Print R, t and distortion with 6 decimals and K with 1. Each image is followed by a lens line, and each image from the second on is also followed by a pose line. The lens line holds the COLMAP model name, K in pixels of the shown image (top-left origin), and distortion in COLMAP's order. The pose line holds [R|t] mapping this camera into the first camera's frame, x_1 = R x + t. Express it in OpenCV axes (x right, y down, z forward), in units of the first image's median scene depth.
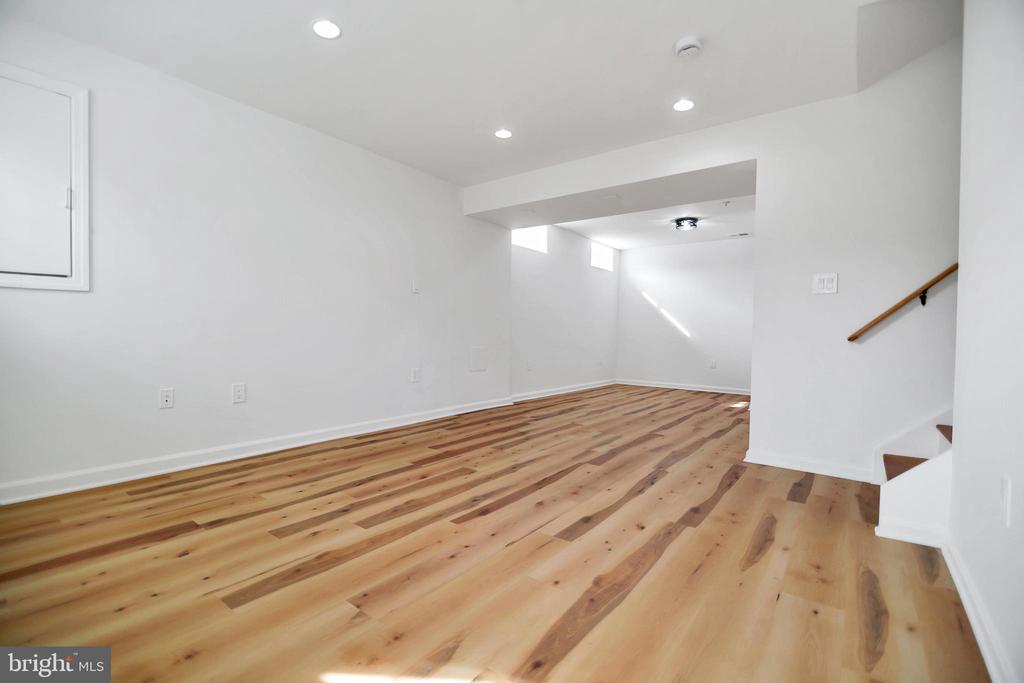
lens RADIAL K [[454.4, 0, 508.1], [0, 454.4, 342.3], [0, 0, 1]] dist [-0.013035, -0.000063]
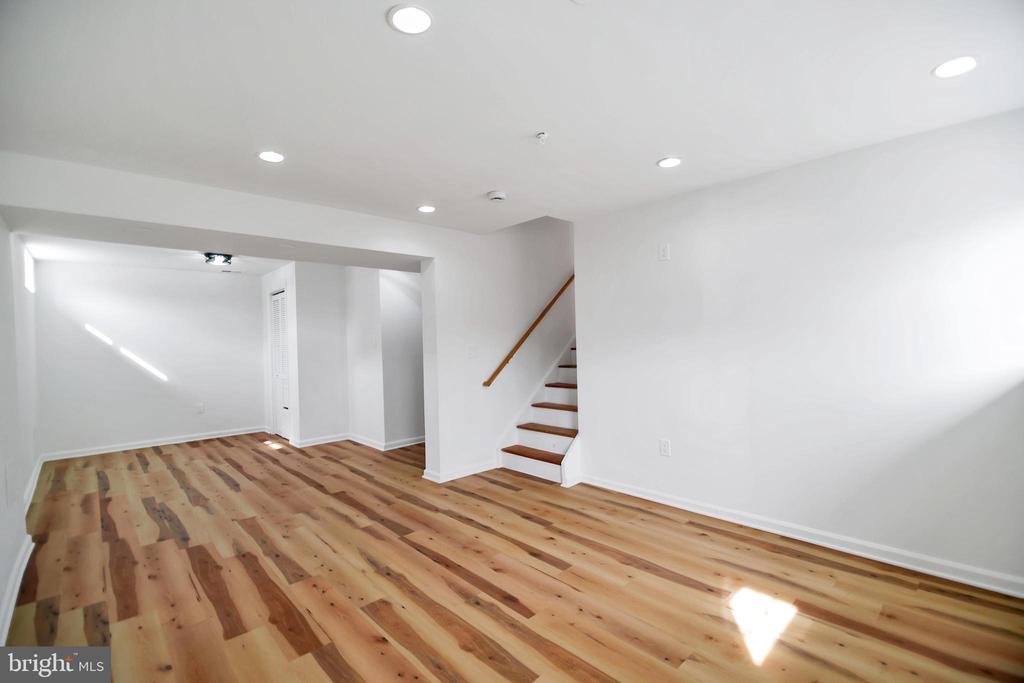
lens RADIAL K [[454.4, 0, 508.9], [0, 454.4, 342.8], [0, 0, 1]] dist [-0.013035, -0.000063]
pose [[0.162022, -0.030769, 0.986307, -0.945416], [0.044664, 0.998718, 0.023819, -0.218682], [-0.985776, 0.040194, 0.163188, 0.705702]]
